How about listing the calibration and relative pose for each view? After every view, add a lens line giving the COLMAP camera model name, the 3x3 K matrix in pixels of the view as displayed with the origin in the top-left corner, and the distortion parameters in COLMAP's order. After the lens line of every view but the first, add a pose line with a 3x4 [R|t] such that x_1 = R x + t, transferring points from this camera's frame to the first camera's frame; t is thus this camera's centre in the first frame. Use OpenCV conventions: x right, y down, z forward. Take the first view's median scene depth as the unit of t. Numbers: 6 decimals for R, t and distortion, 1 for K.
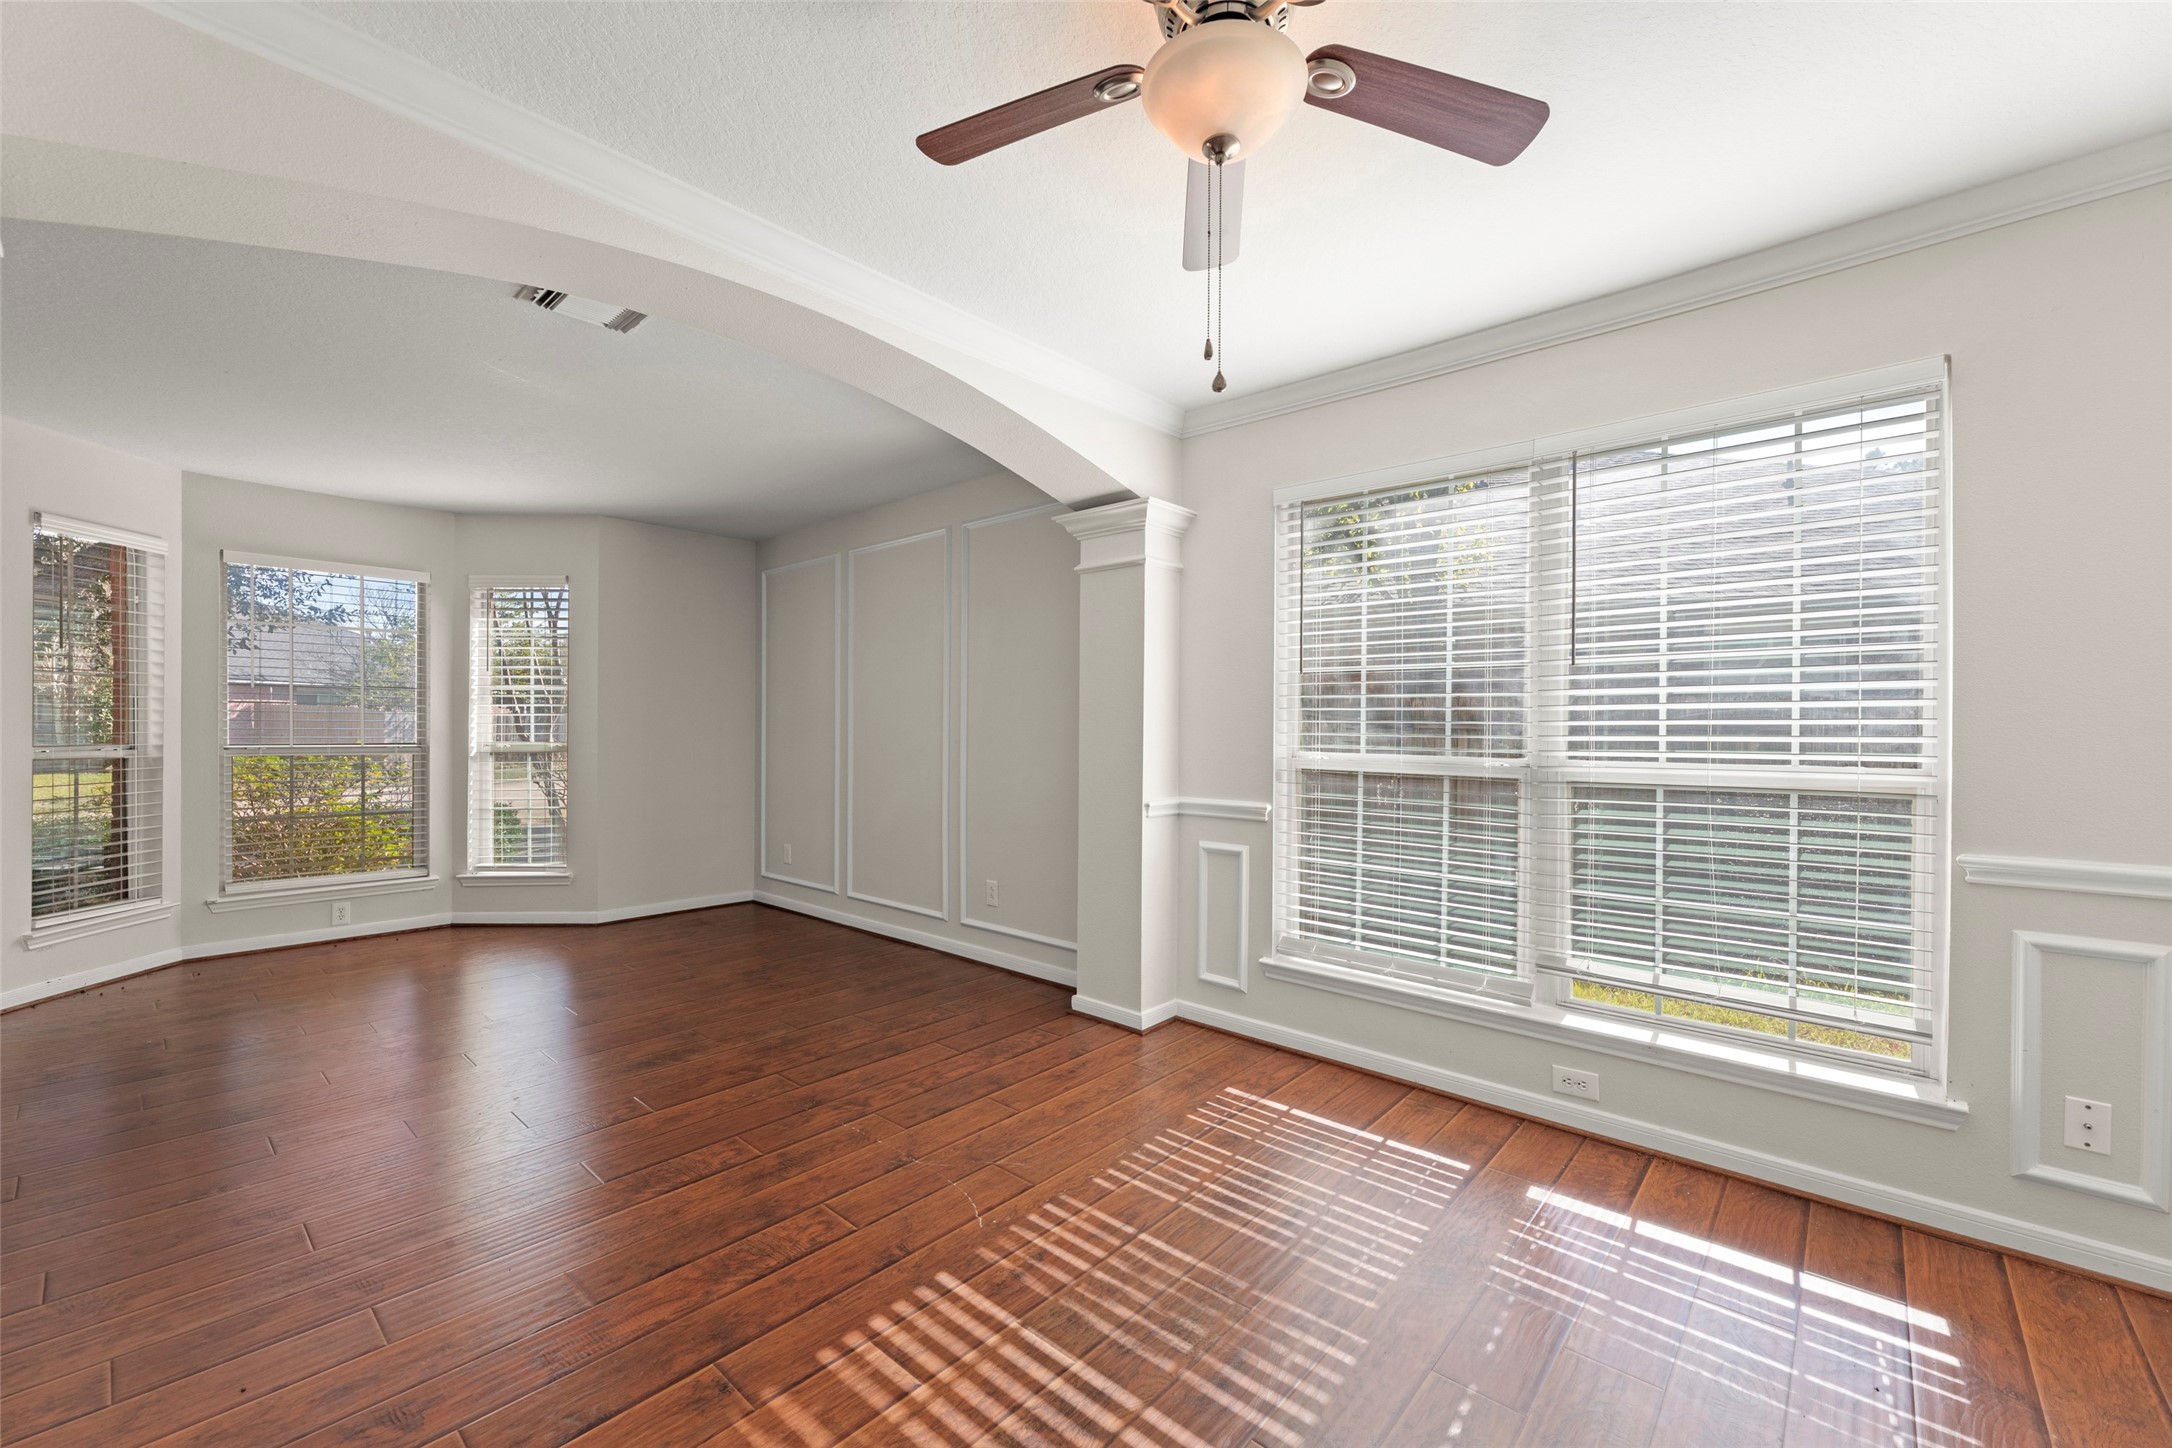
lens RADIAL K [[879.2, 0, 1079.3], [0, 879.2, 727.2], [0, 0, 1]] dist [-0.002335, 0.000471]
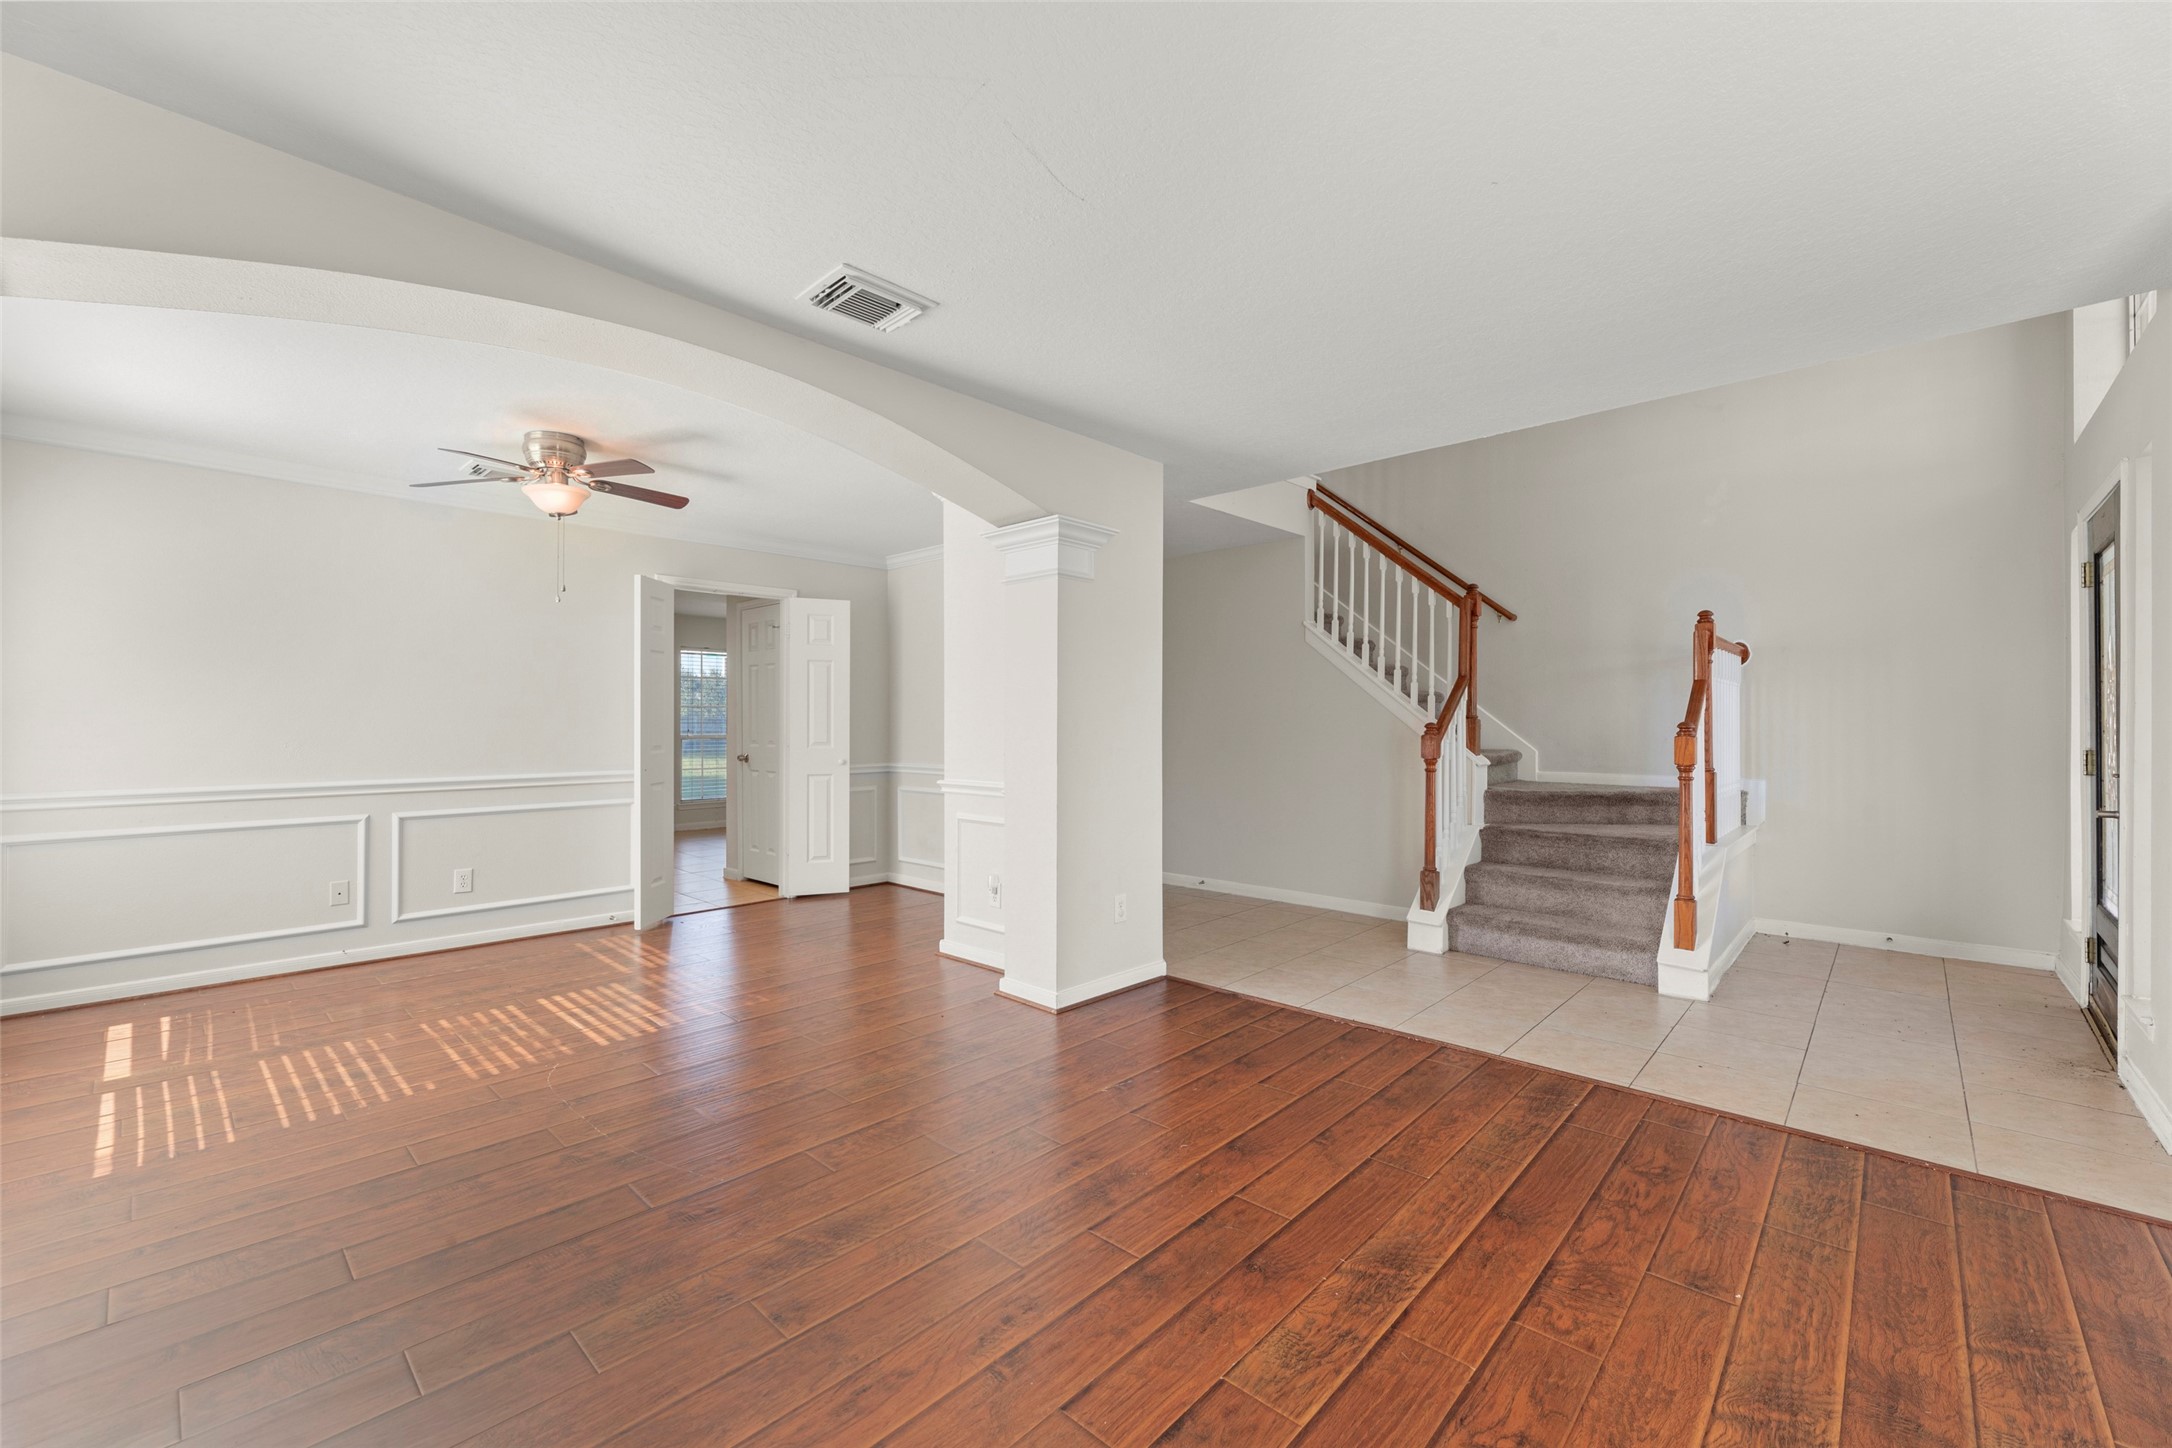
lens RADIAL K [[879.2, 0, 1087.5], [0, 879.2, 725.5], [0, 0, 1]] dist [-0.002335, 0.000471]
pose [[-0.999884, -0.006385, 0.013827, -0.976721], [-0.006356, 0.999978, 0.002090, -0.008896], [-0.013840, 0.002002, -0.999902, 2.360475]]
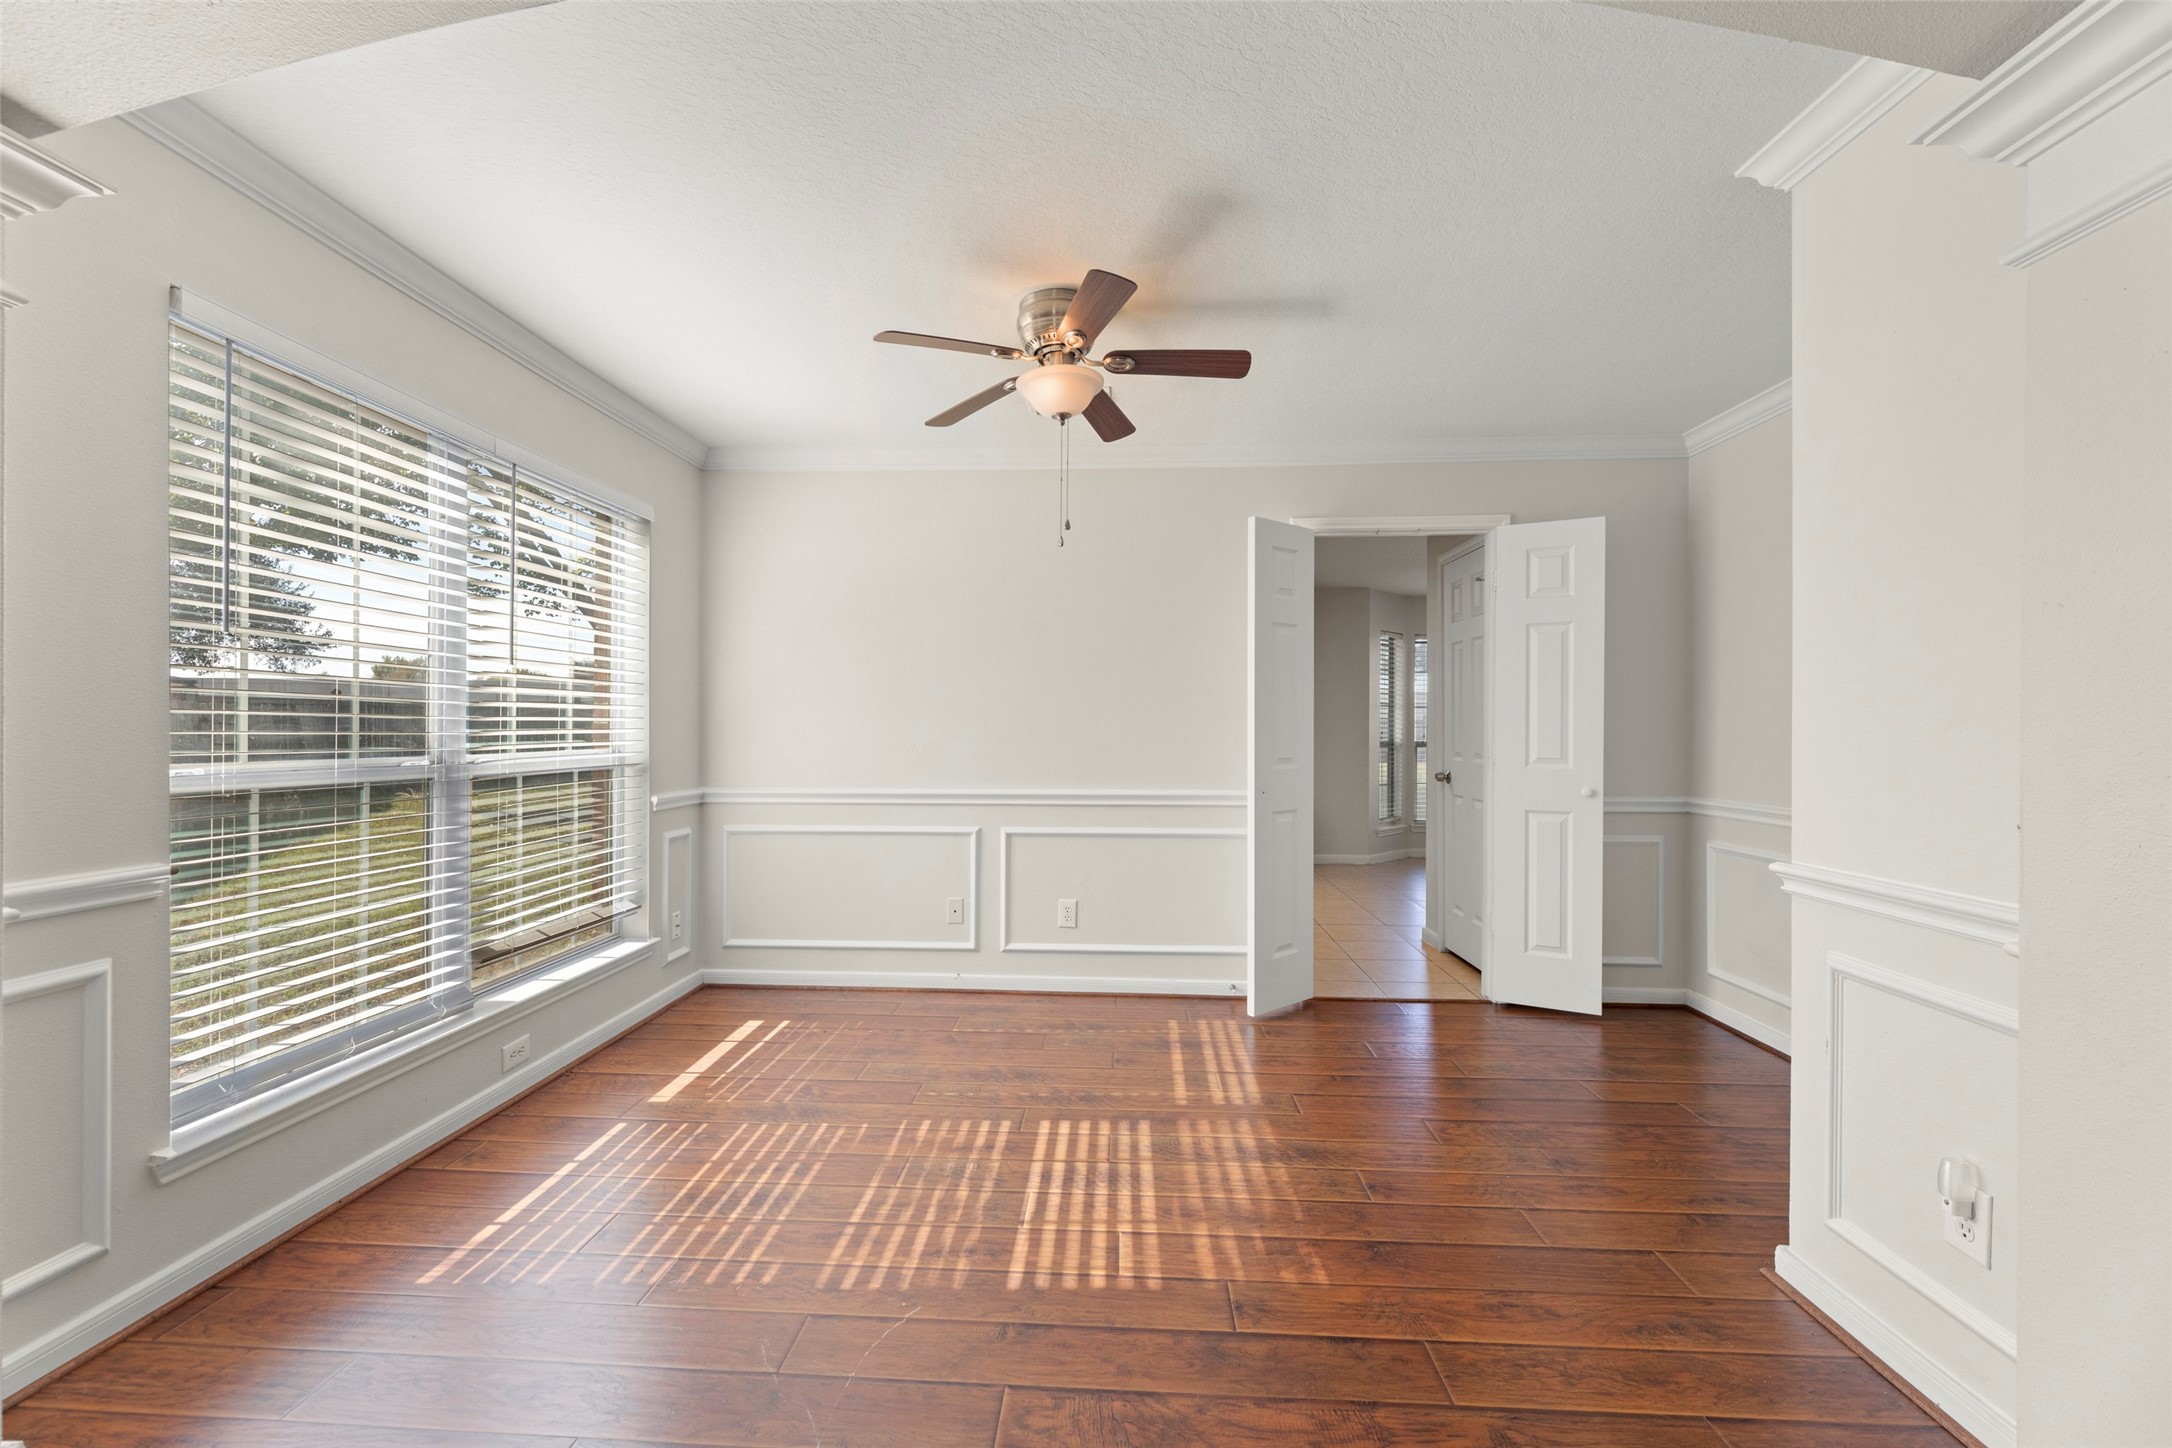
lens RADIAL K [[879.2, 0, 1076.9], [0, 879.2, 732.1], [0, 0, 1]] dist [-0.002335, 0.000471]
pose [[-0.629347, -0.011509, 0.777039, -0.833927], [-0.006776, 0.999934, 0.009322, -0.003922], [-0.777095, 0.000601, -0.629383, 1.361634]]
